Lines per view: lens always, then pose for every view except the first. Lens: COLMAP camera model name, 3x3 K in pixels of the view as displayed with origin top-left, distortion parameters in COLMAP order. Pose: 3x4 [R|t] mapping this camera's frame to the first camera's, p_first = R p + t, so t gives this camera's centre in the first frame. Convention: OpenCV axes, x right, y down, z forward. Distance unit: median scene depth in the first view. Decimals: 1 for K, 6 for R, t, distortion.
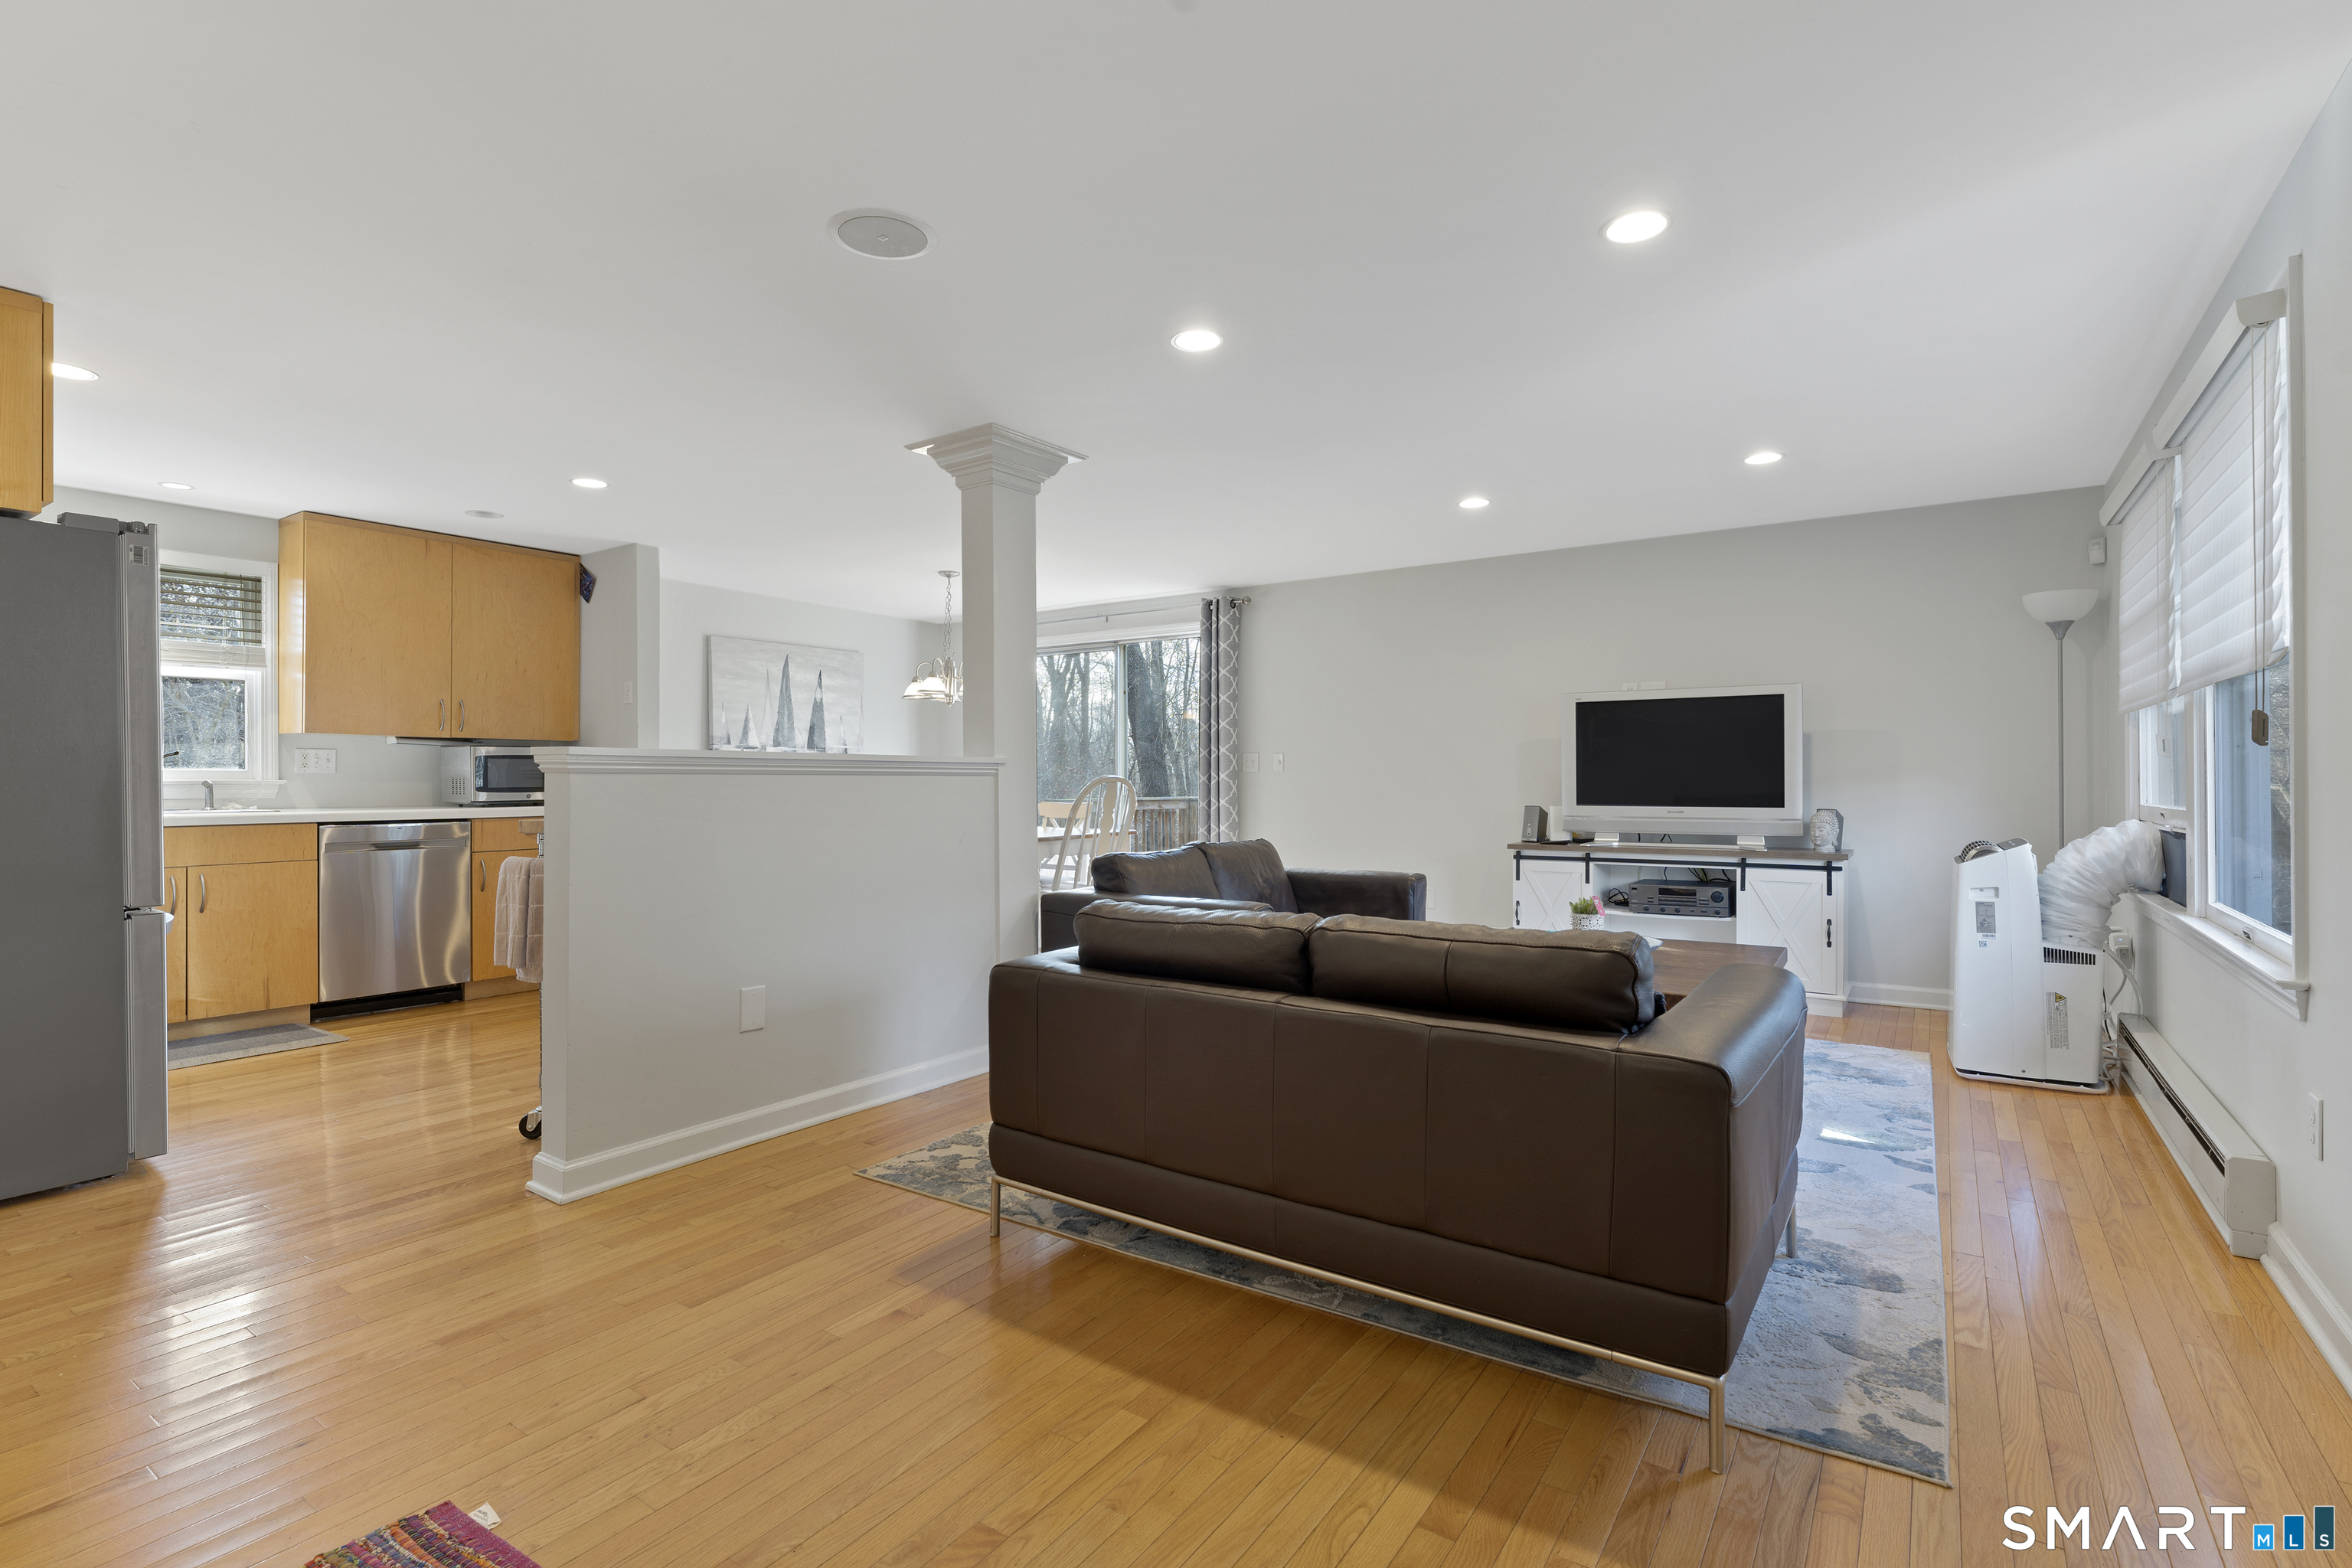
lens RADIAL K [[1134.2, 0, 1178.9], [0, 1134.2, 778.5], [0, 0, 1]] dist [-0.006613, 0.000093]
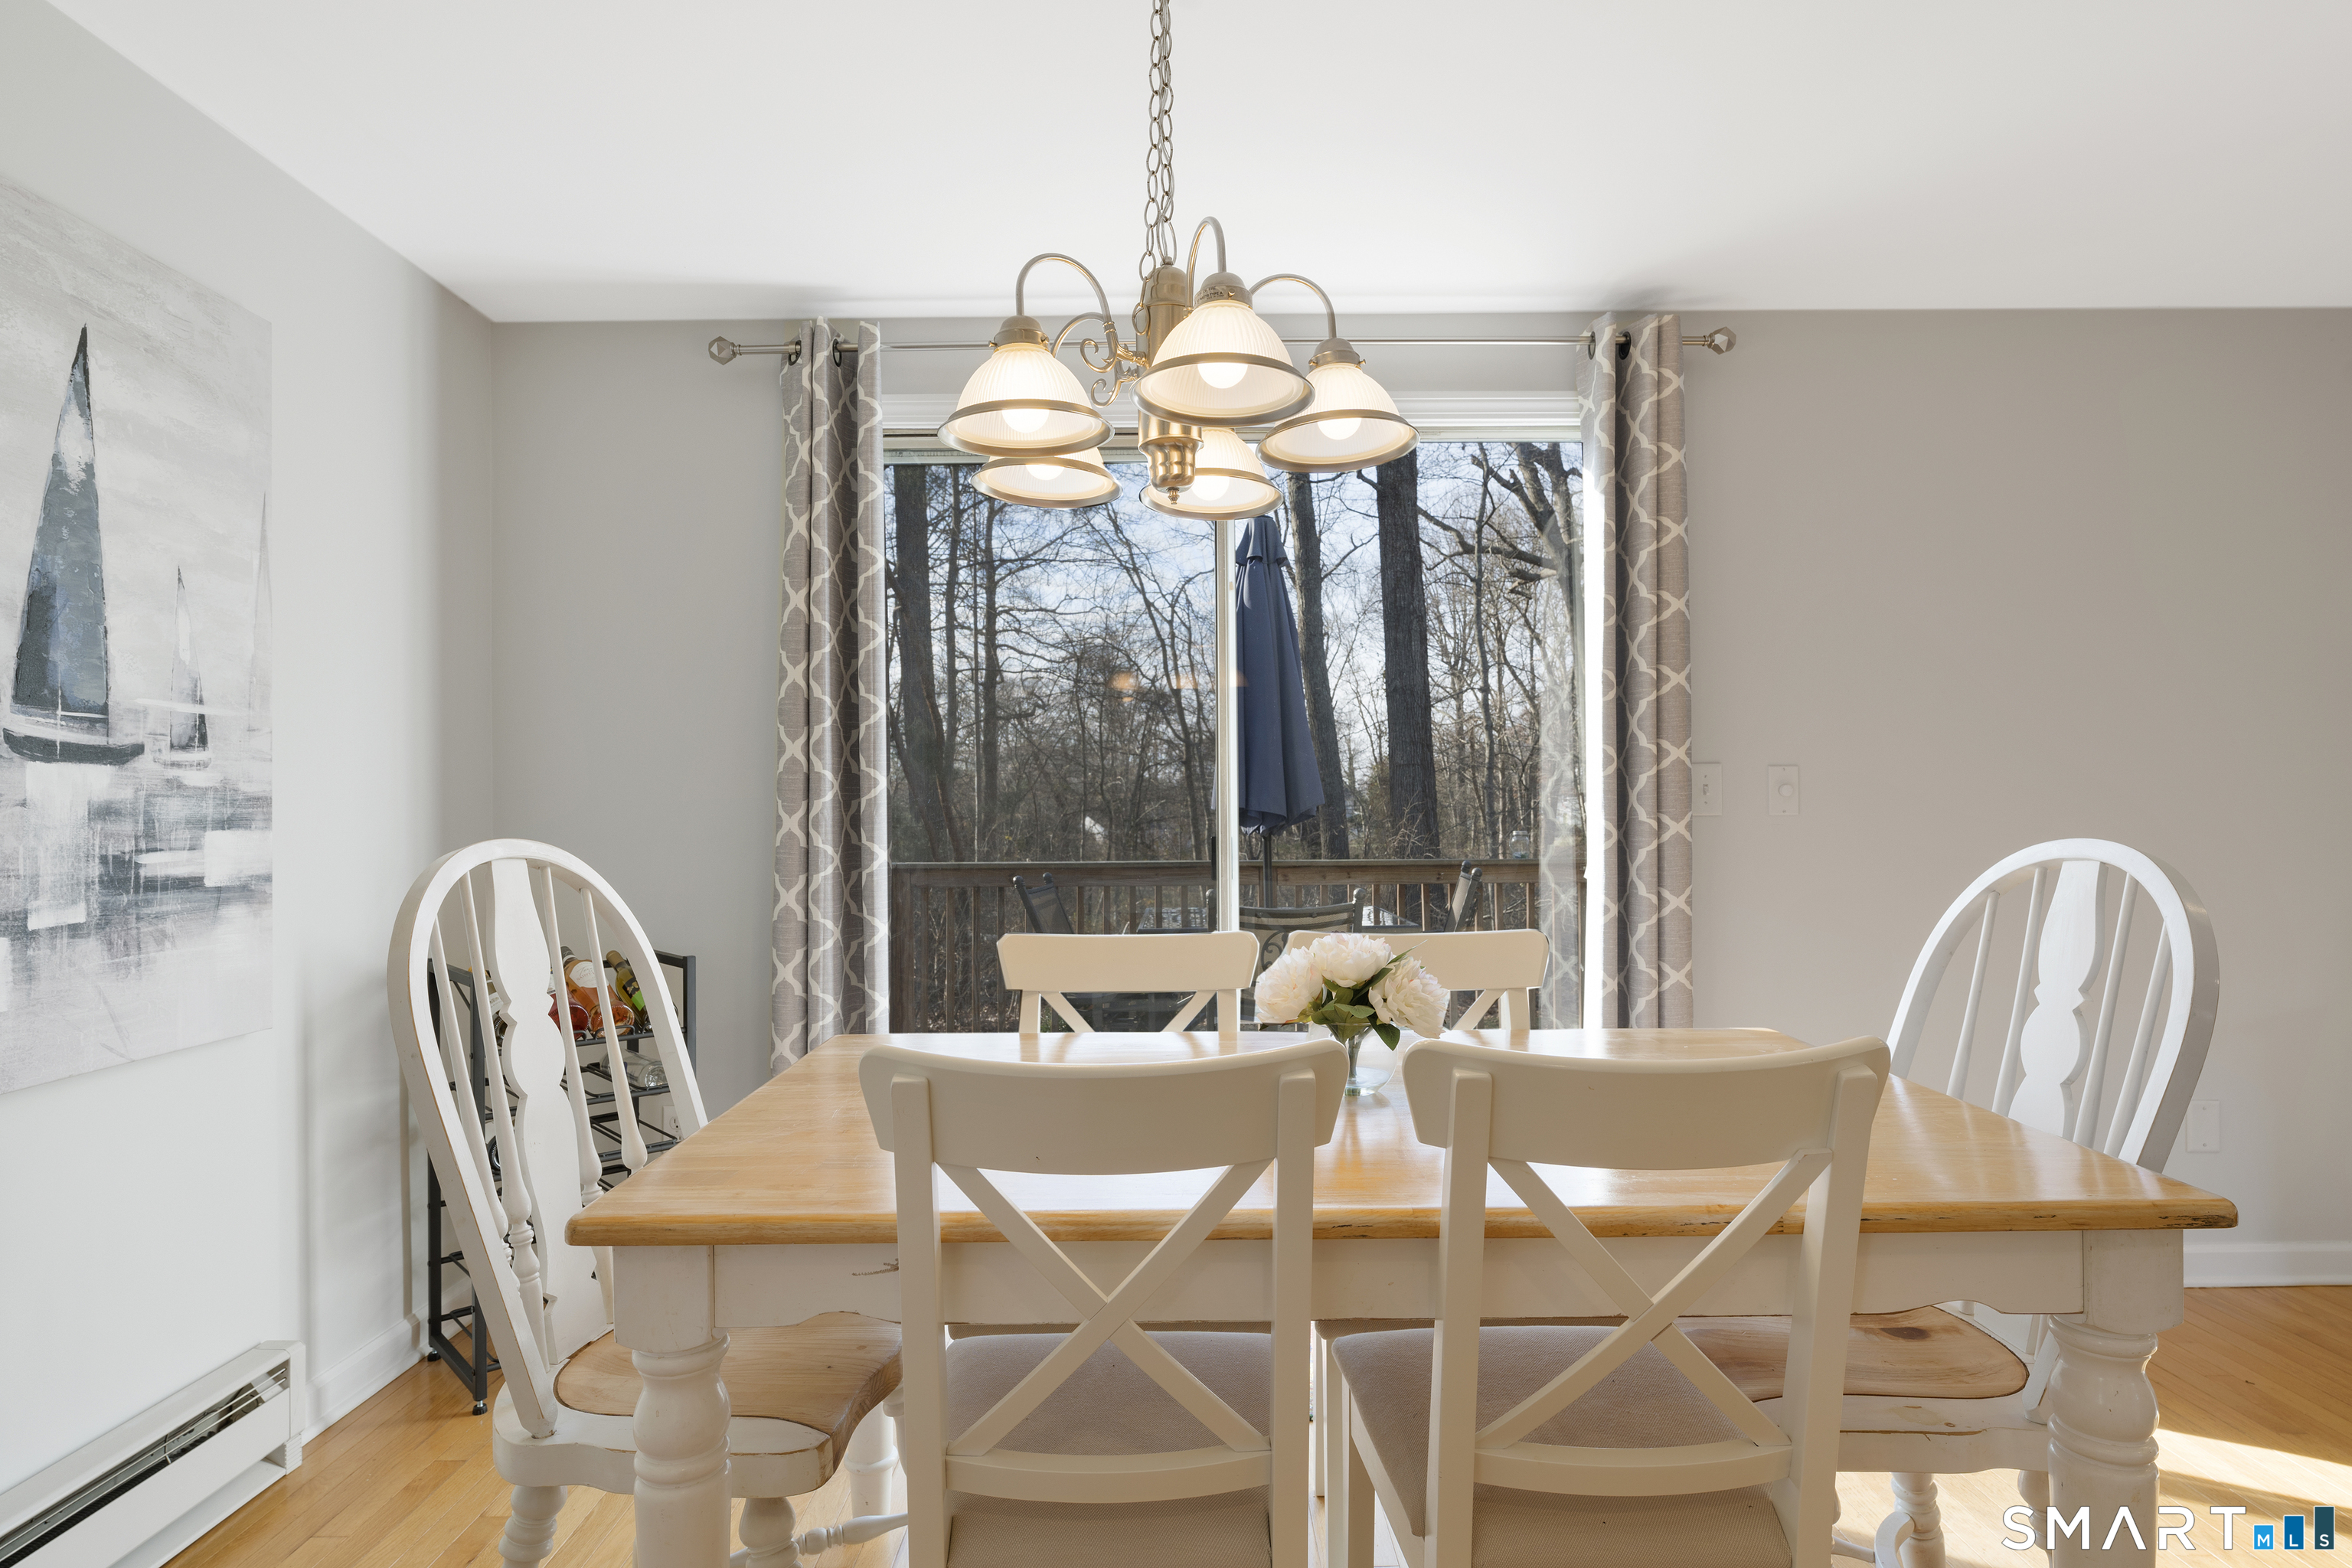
lens RADIAL K [[1253.4, 0, 1186.7], [0, 1253.4, 809.1], [0, 0, 1]] dist [-0.004525, 0.000226]
pose [[0.815523, -0.000688, 0.578724, -0.377806], [0.003232, 0.999989, -0.003365, -0.009357], [-0.578715, 0.004615, 0.815517, 0.931972]]
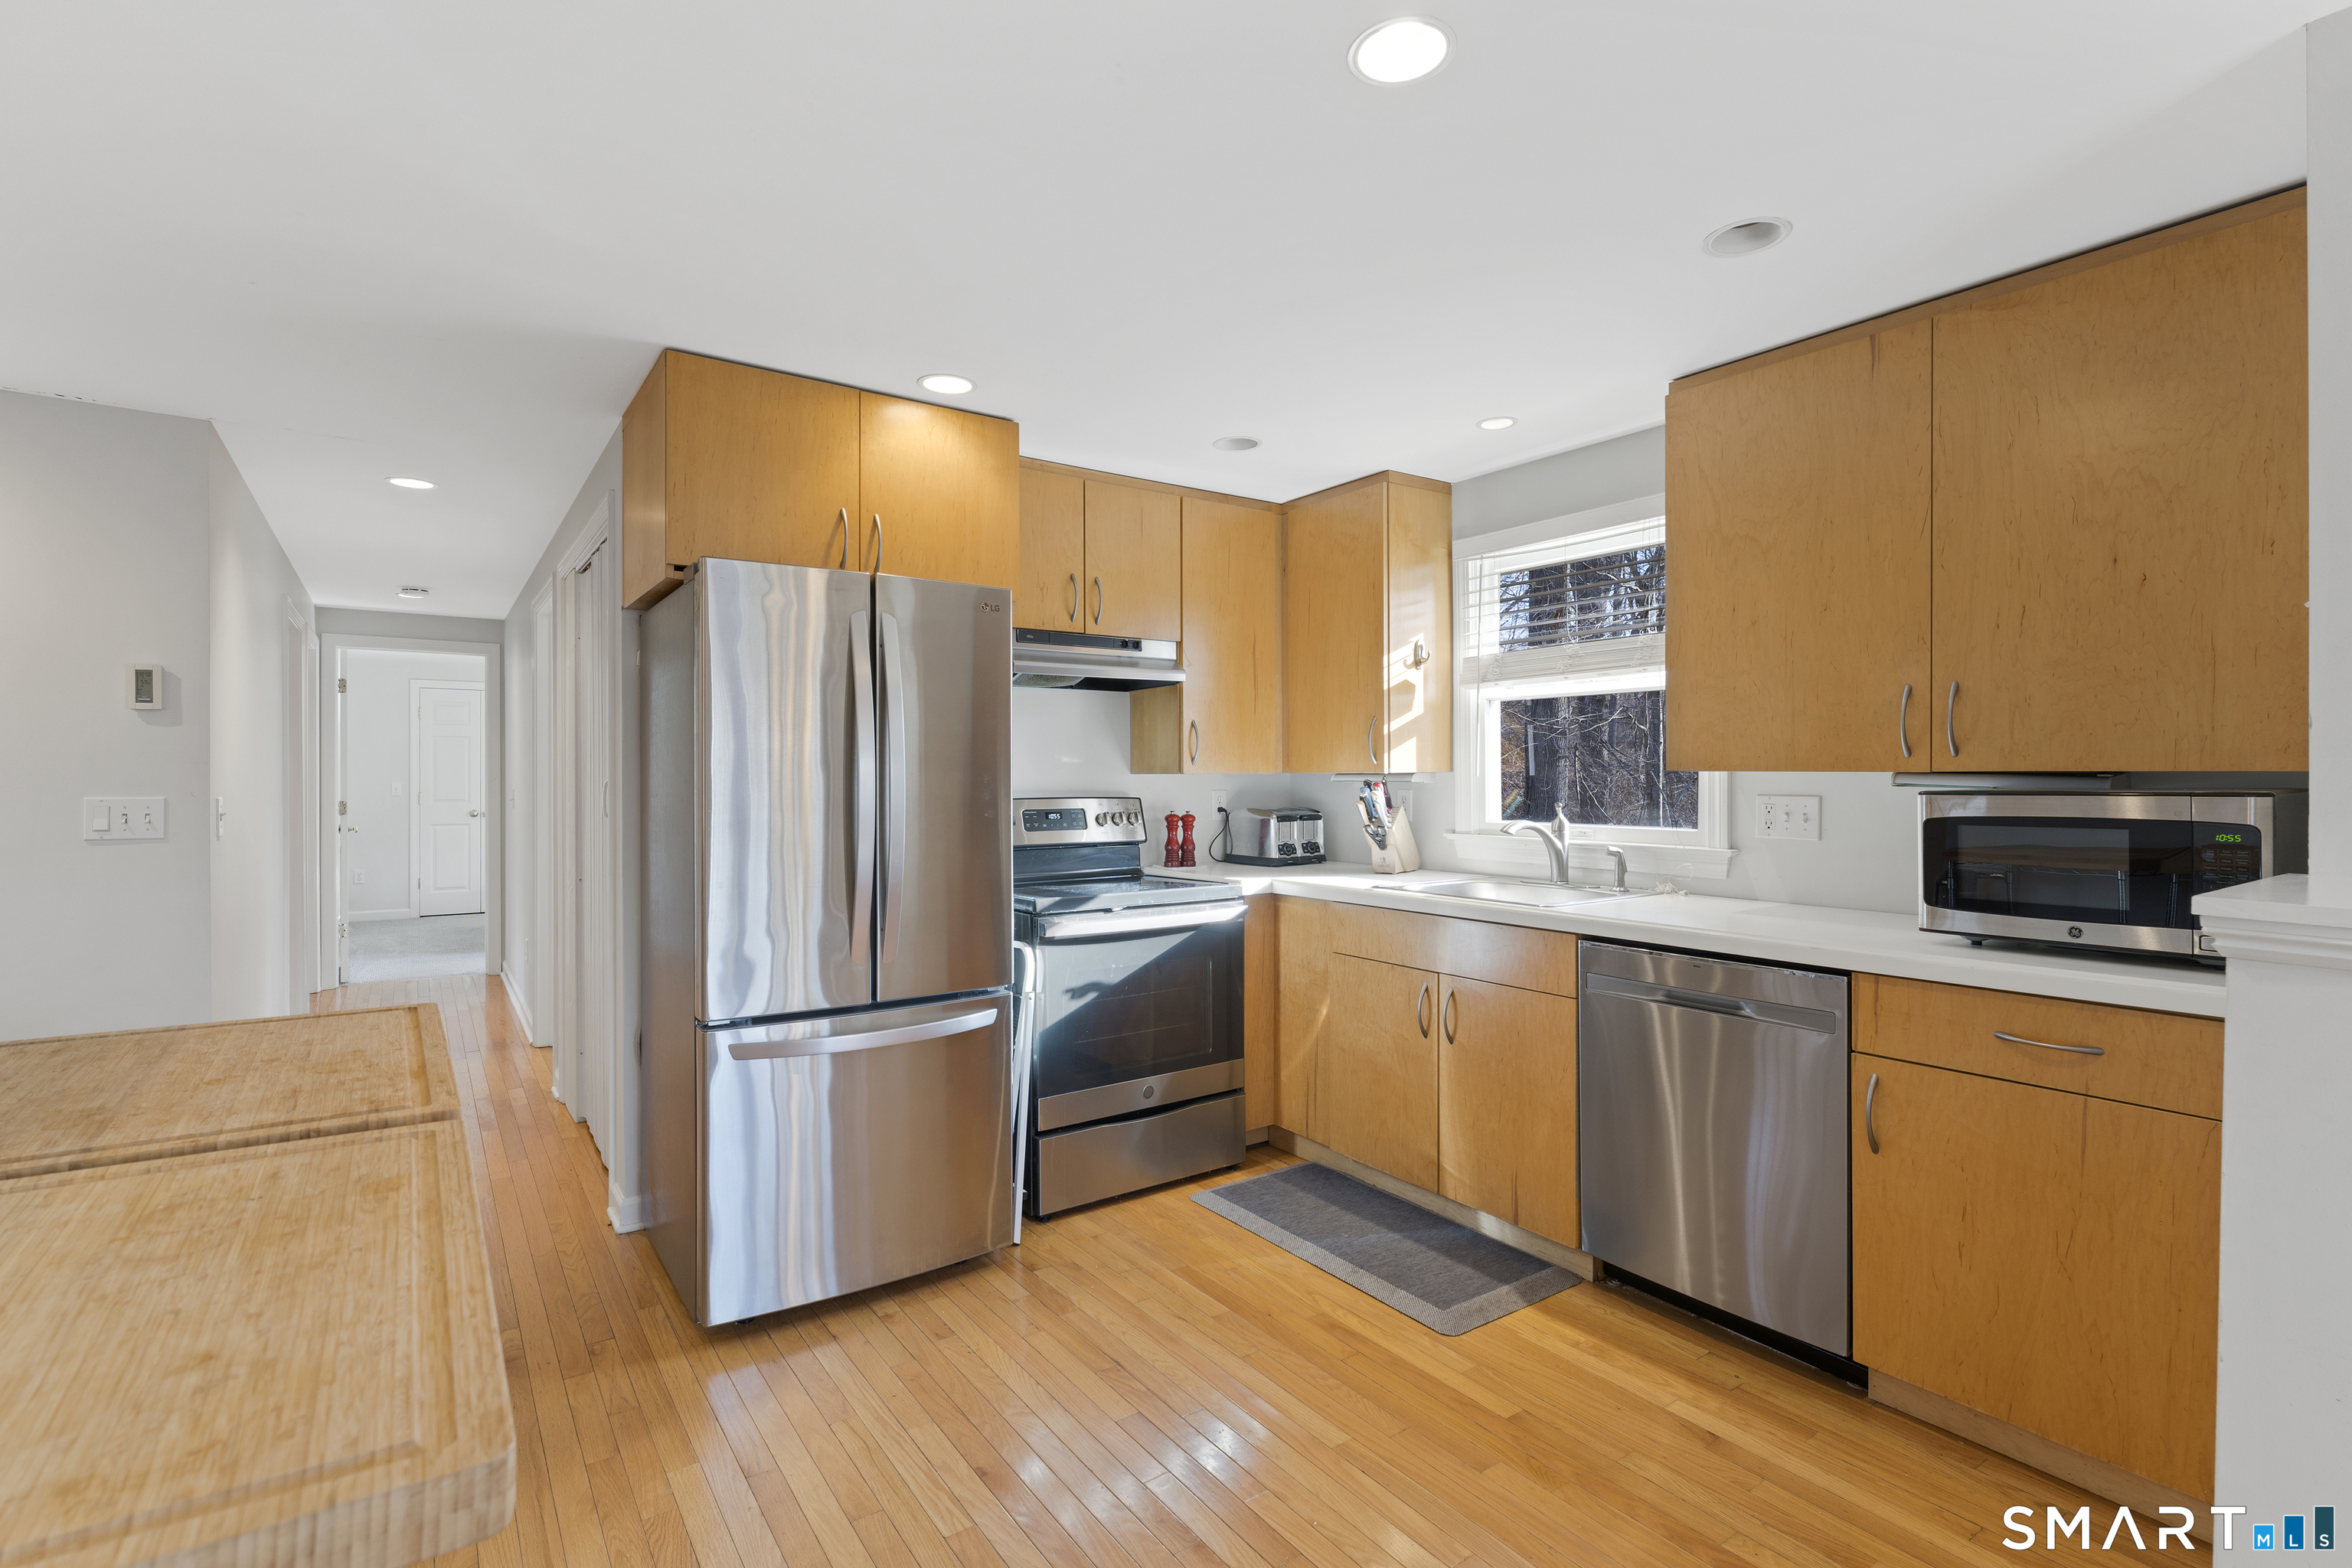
lens RADIAL K [[1091.0, 0, 1172.3], [0, 1091.0, 782.6], [0, 0, 1]] dist [-0.000259, -0.000242]
pose [[-0.350172, 0.004154, -0.936676, -0.149371], [-0.003388, 0.999978, 0.005701, -0.032660], [0.936679, 0.005170, -0.350151, 0.837965]]
